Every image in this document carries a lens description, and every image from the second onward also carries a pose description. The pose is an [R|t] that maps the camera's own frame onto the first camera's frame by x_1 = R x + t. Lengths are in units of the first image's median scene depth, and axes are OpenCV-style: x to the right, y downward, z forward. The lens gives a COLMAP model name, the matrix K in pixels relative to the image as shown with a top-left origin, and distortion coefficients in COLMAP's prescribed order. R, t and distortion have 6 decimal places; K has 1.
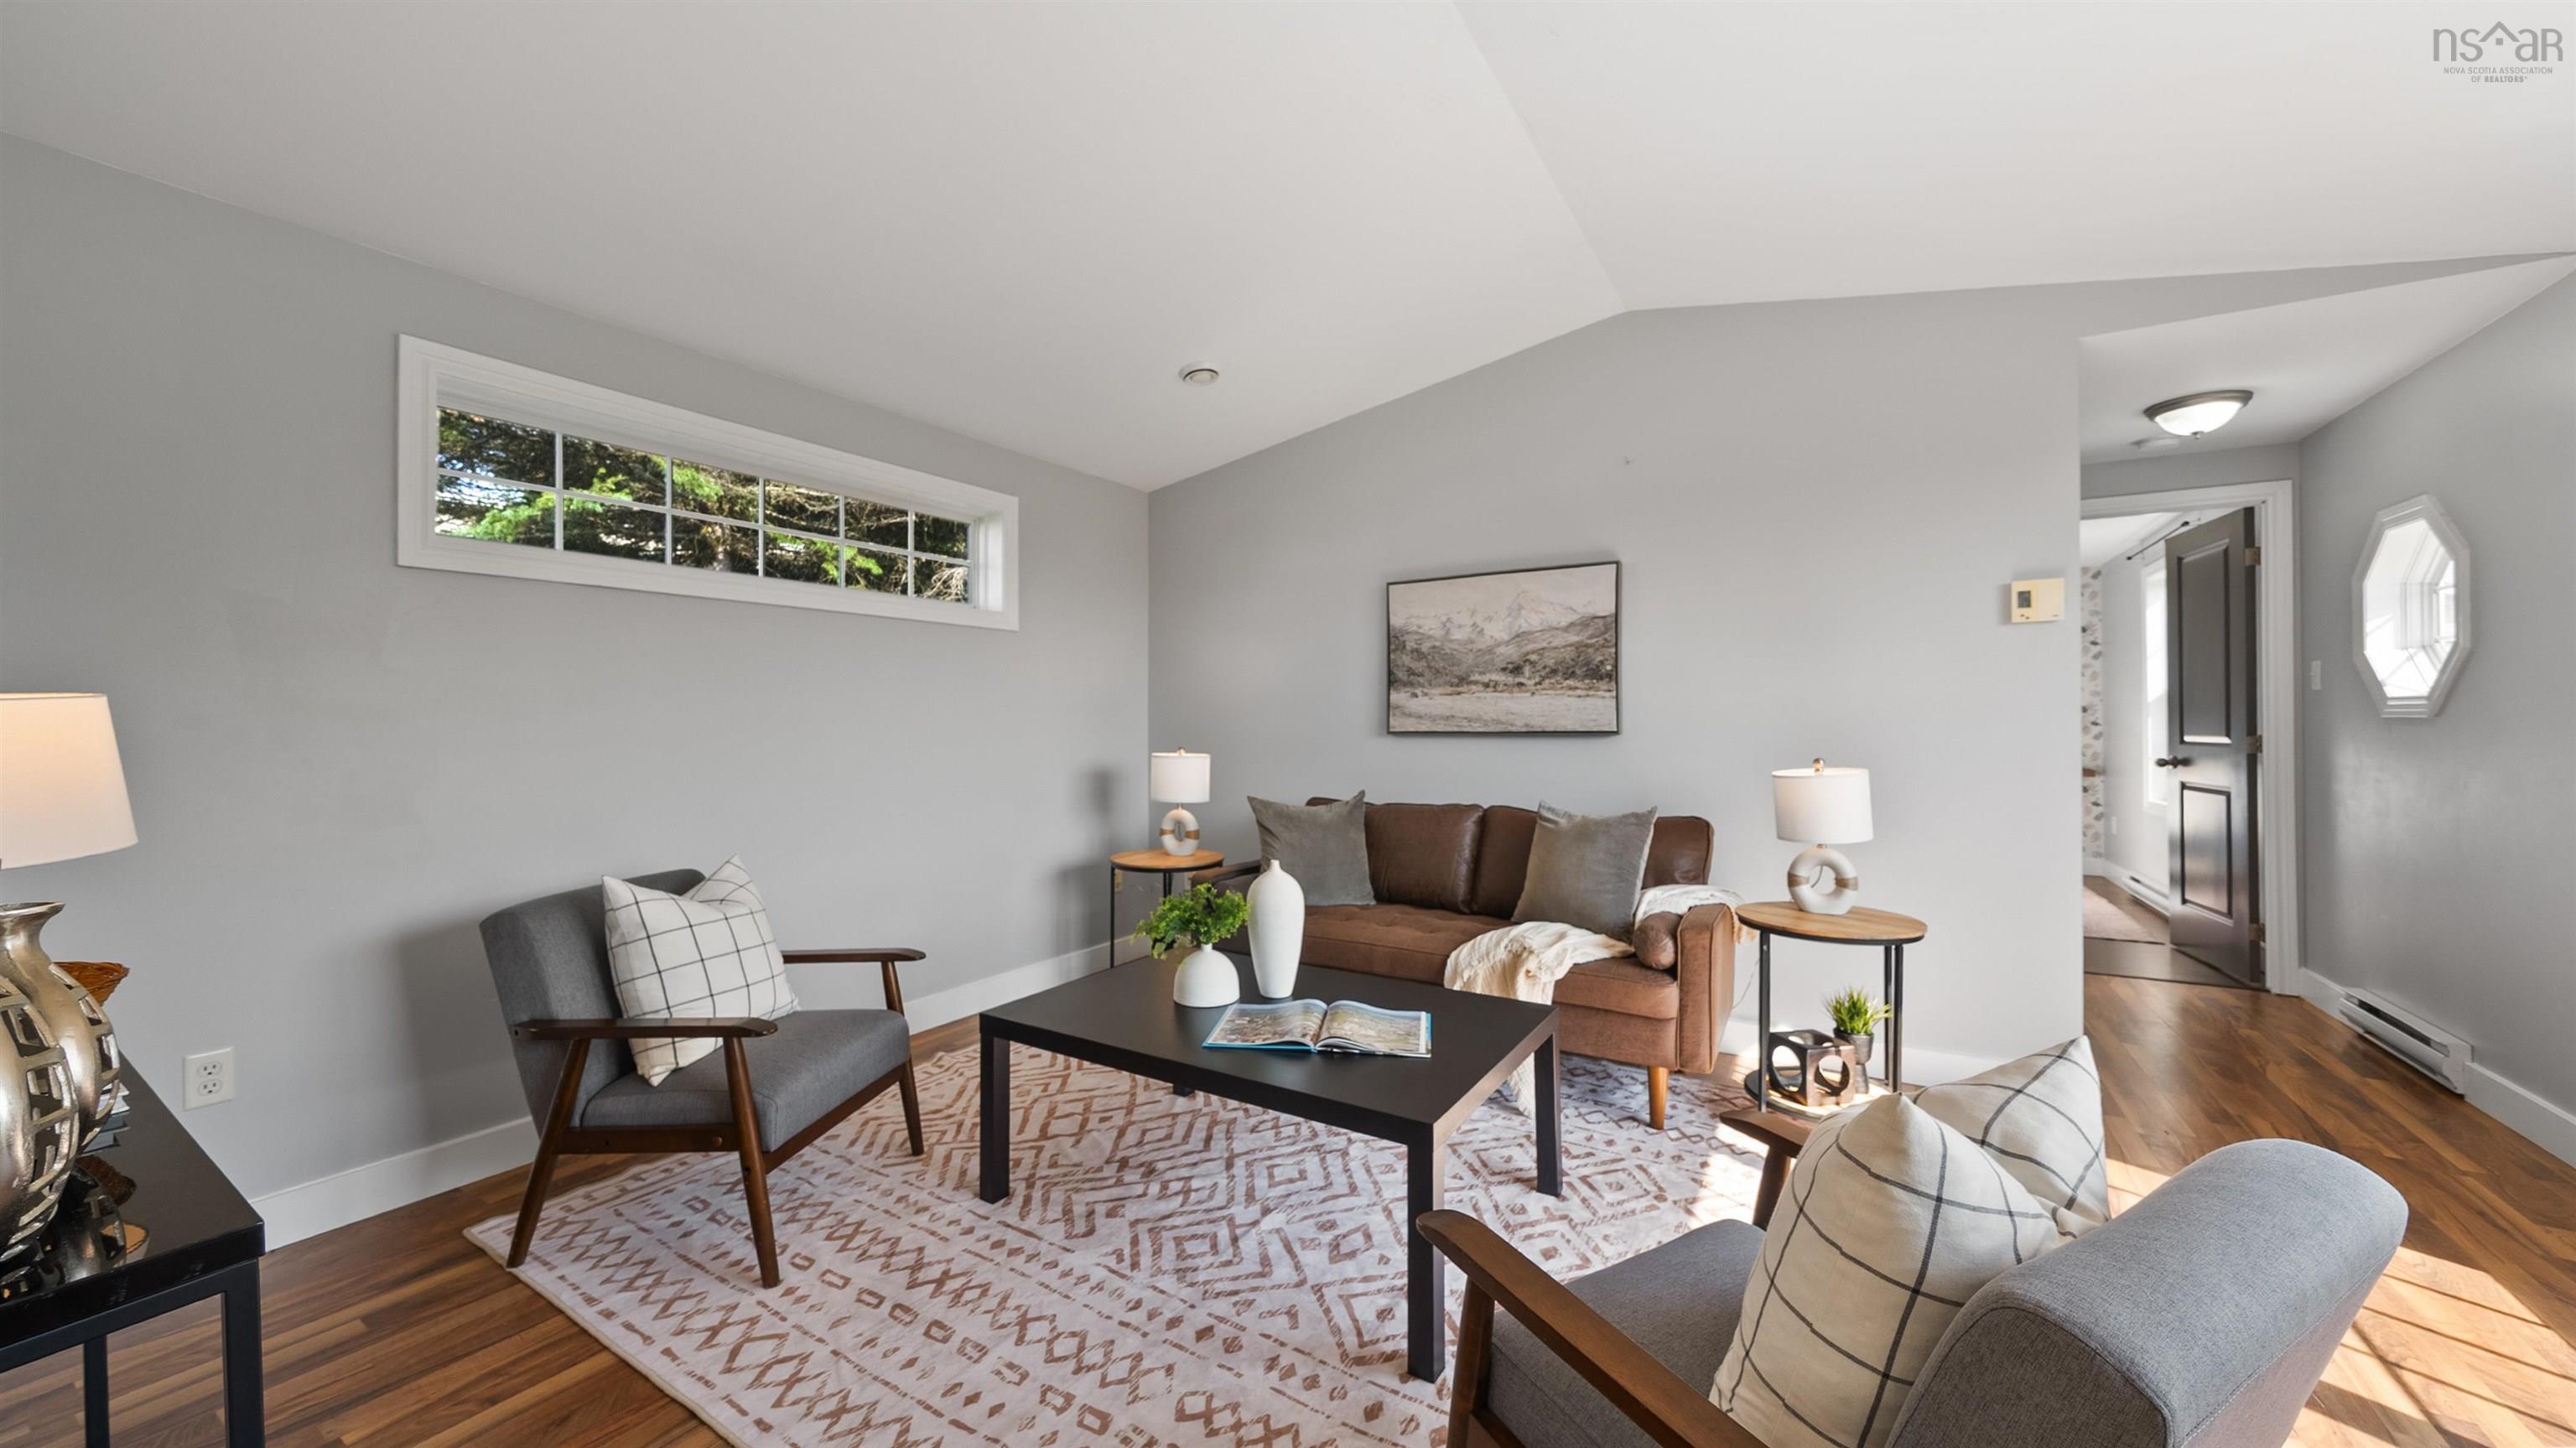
lens RADIAL K [[907.6, 0, 1293.0], [0, 907.6, 706.5], [0, 0, 1]] dist [-0.008659, -0.000039]
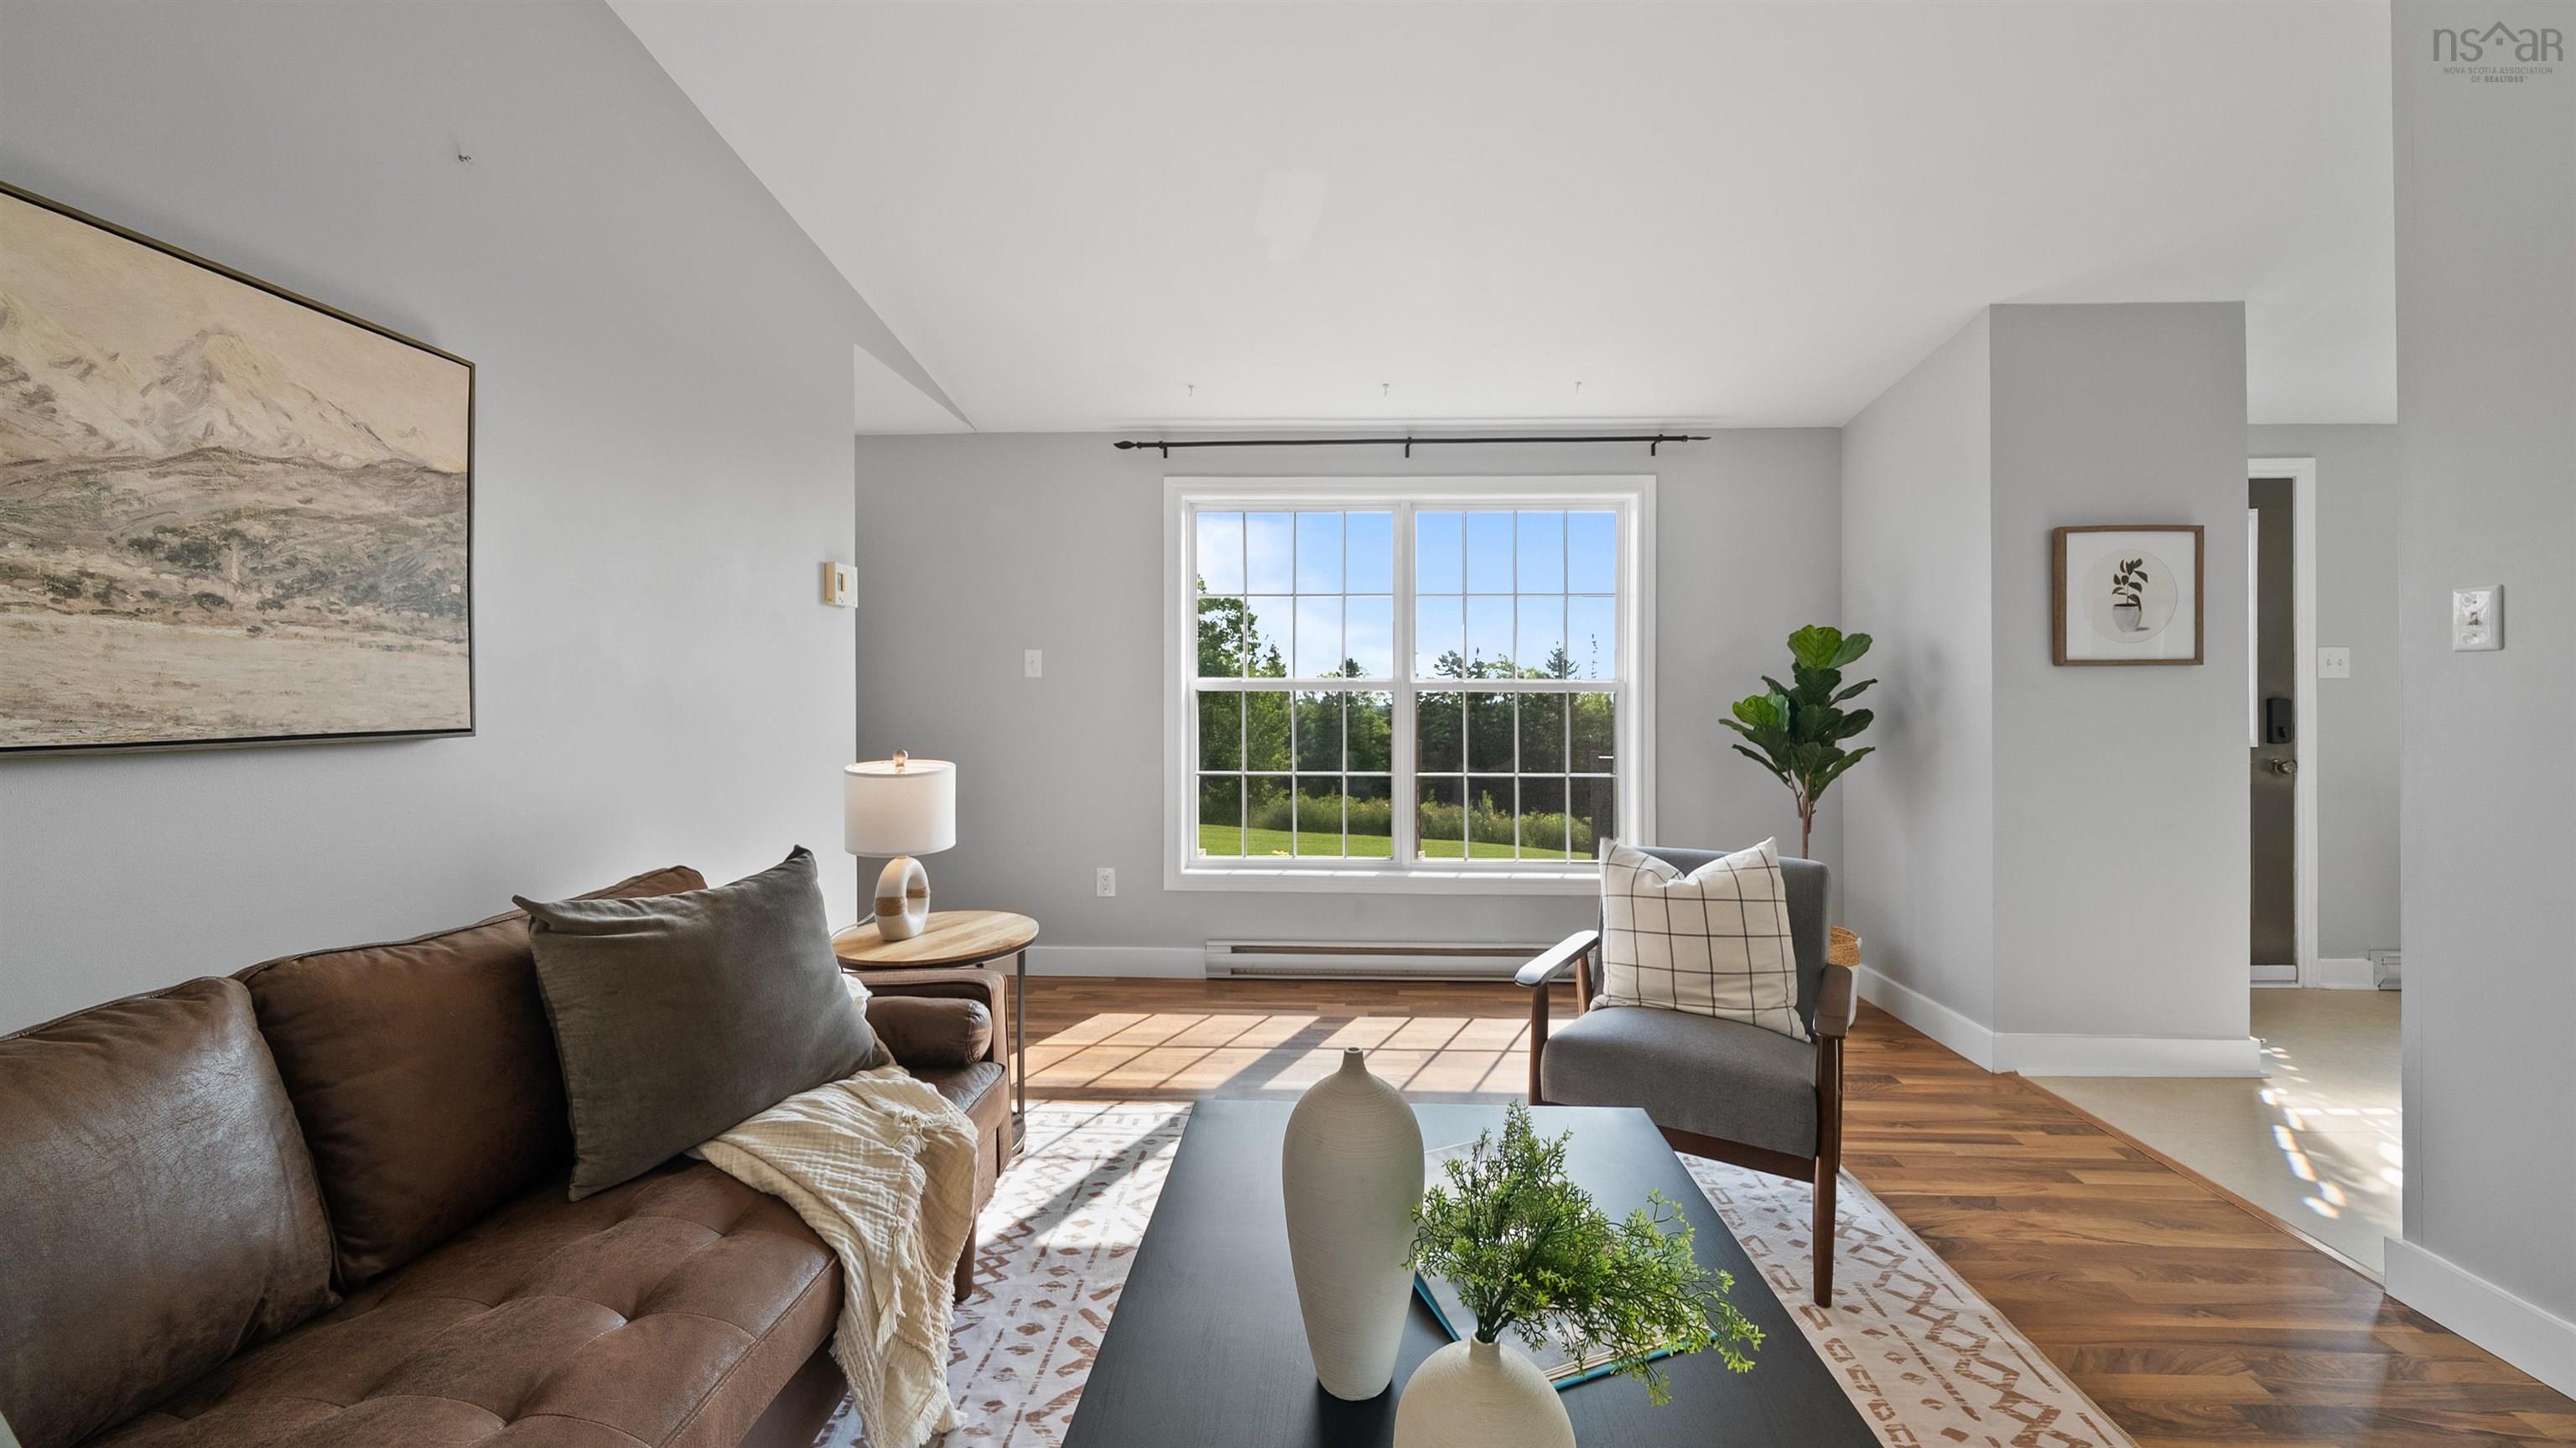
lens RADIAL K [[917.0, 0, 1315.4], [0, 917.0, 691.0], [0, 0, 1]] dist [-0.005613, -0.000095]
pose [[-0.489630, 0.015621, 0.871790, -0.263967], [-0.004791, 0.999776, -0.020605, 0.015704], [-0.871917, -0.014265, -0.489446, 0.860963]]
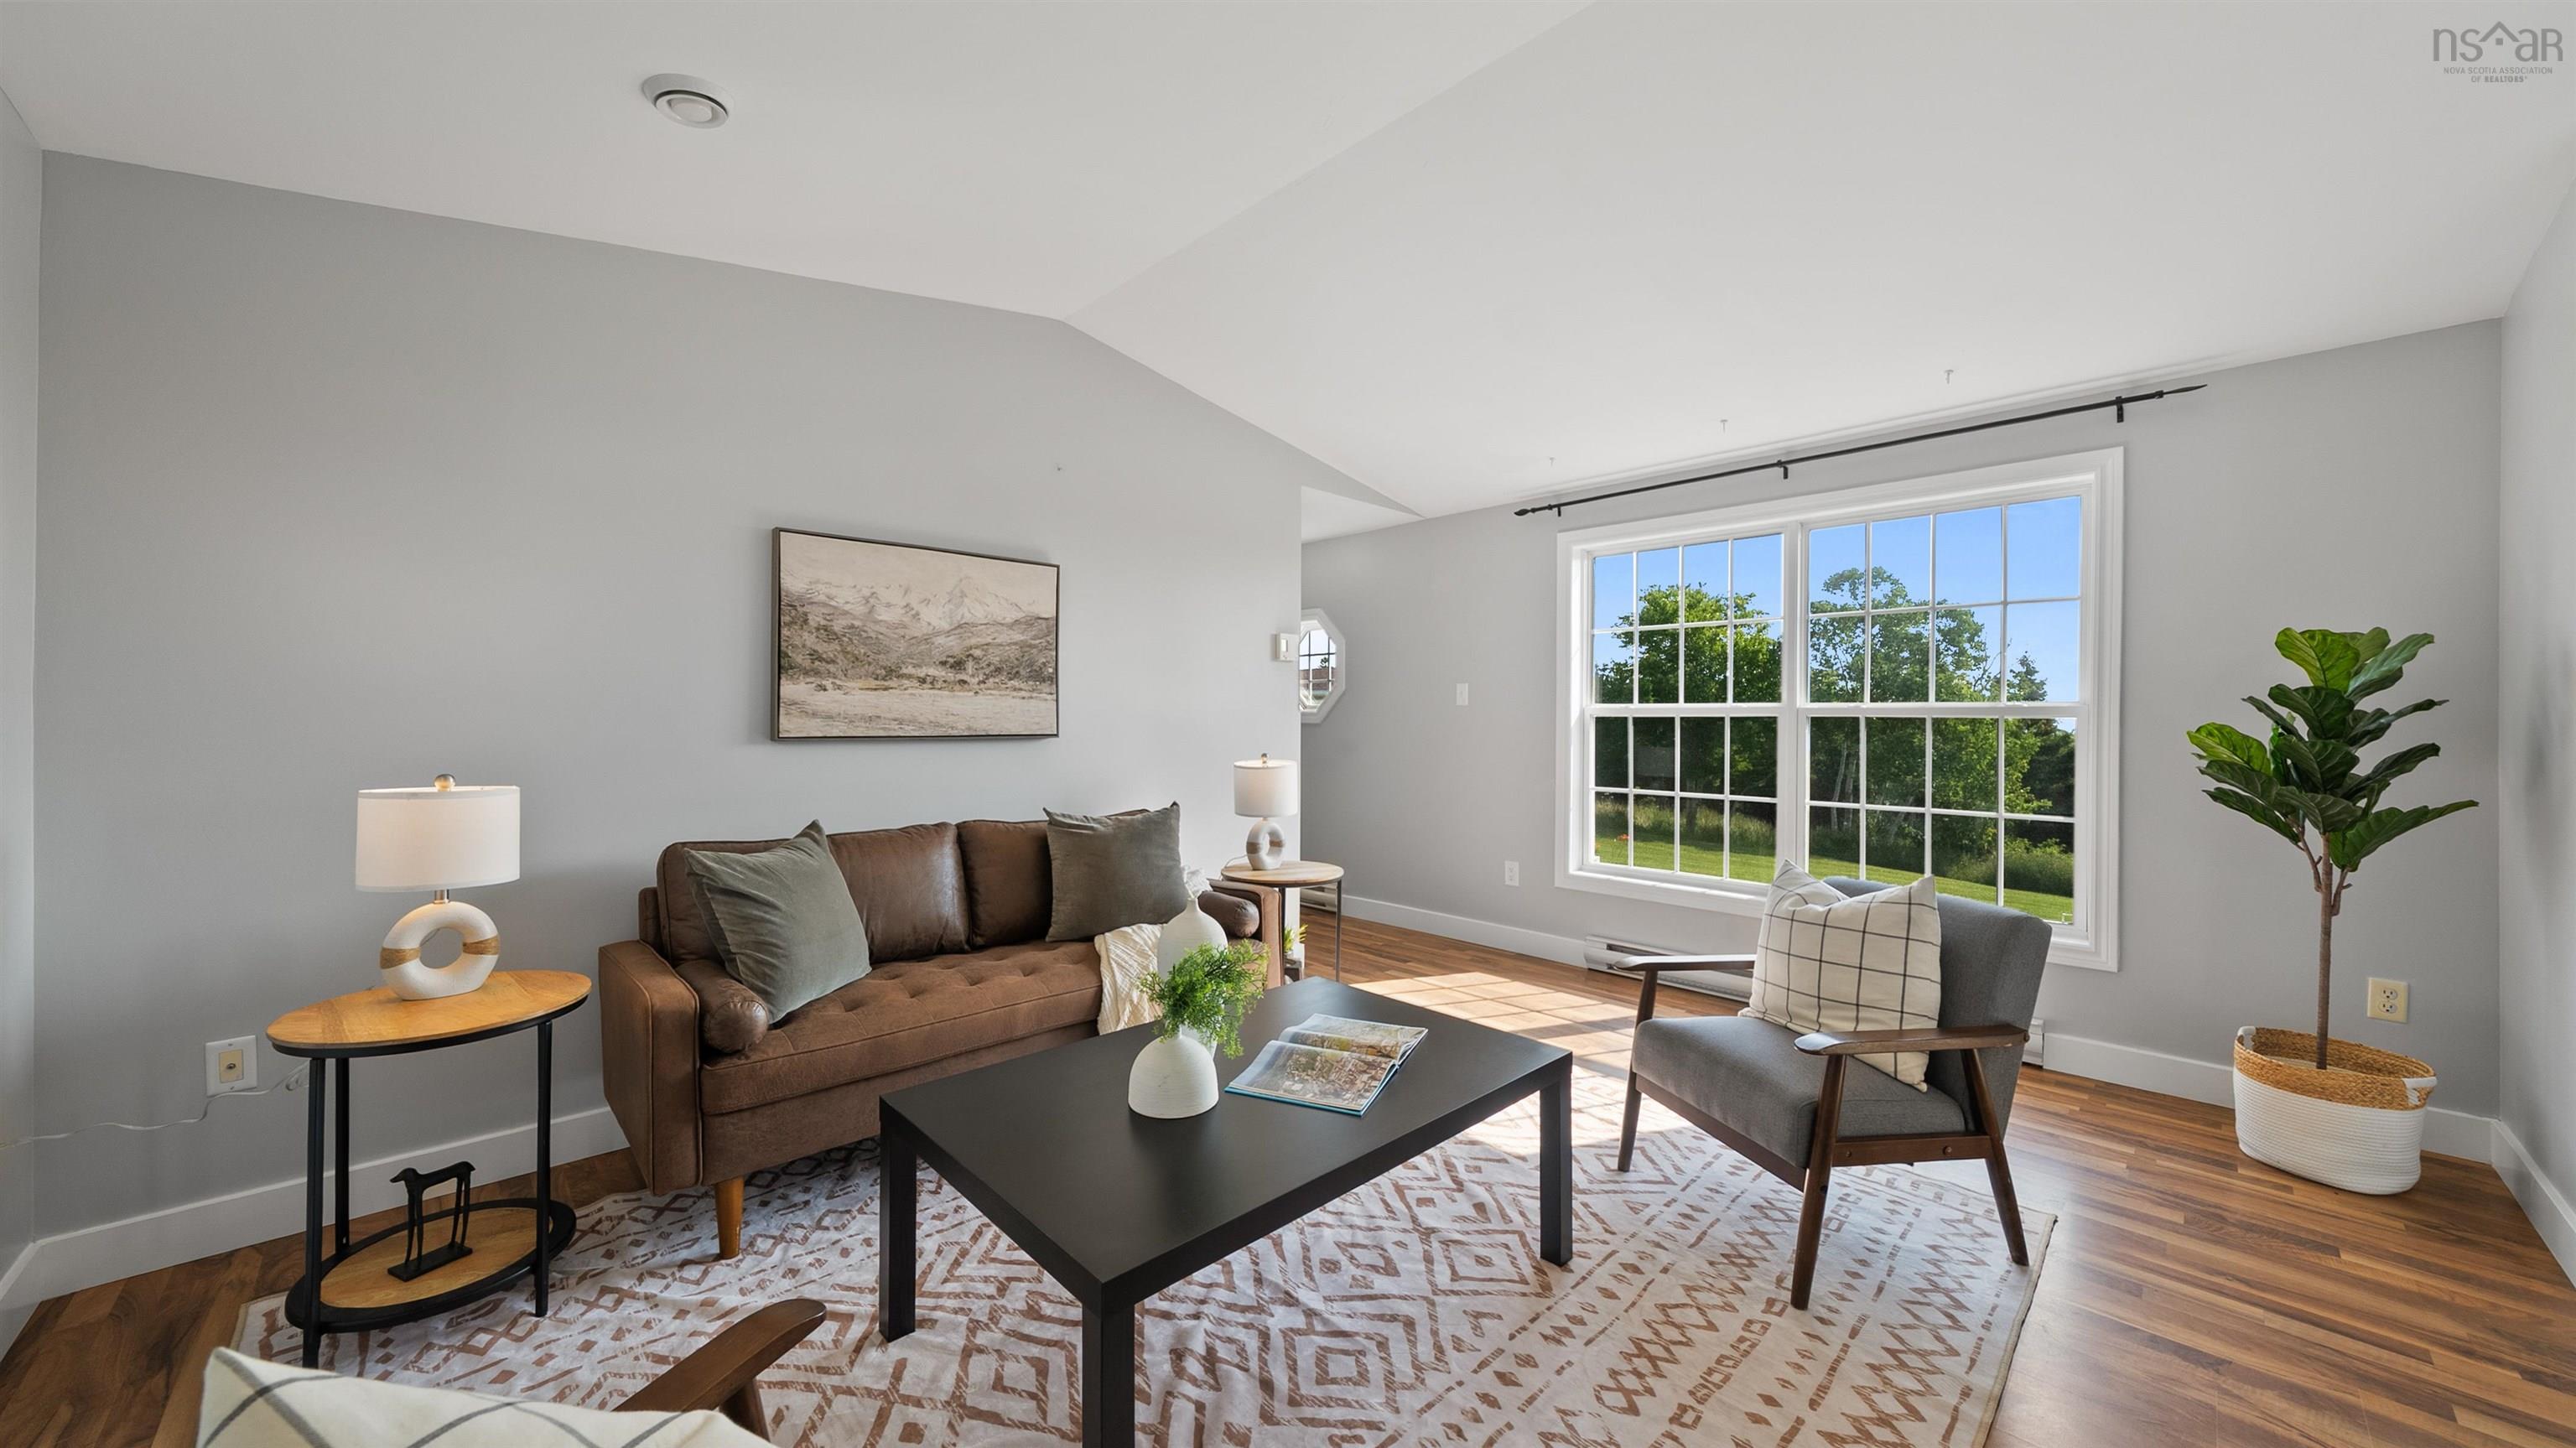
lens RADIAL K [[897.6, 0, 1288.9], [0, 897.6, 708.2], [0, 0, 1]] dist [-0.004887, -0.000115]
pose [[0.247655, 0.022611, 0.968585, -0.548552], [-0.017417, 0.999670, -0.018883, 0.012895], [-0.968692, -0.012194, 0.247967, 0.509805]]
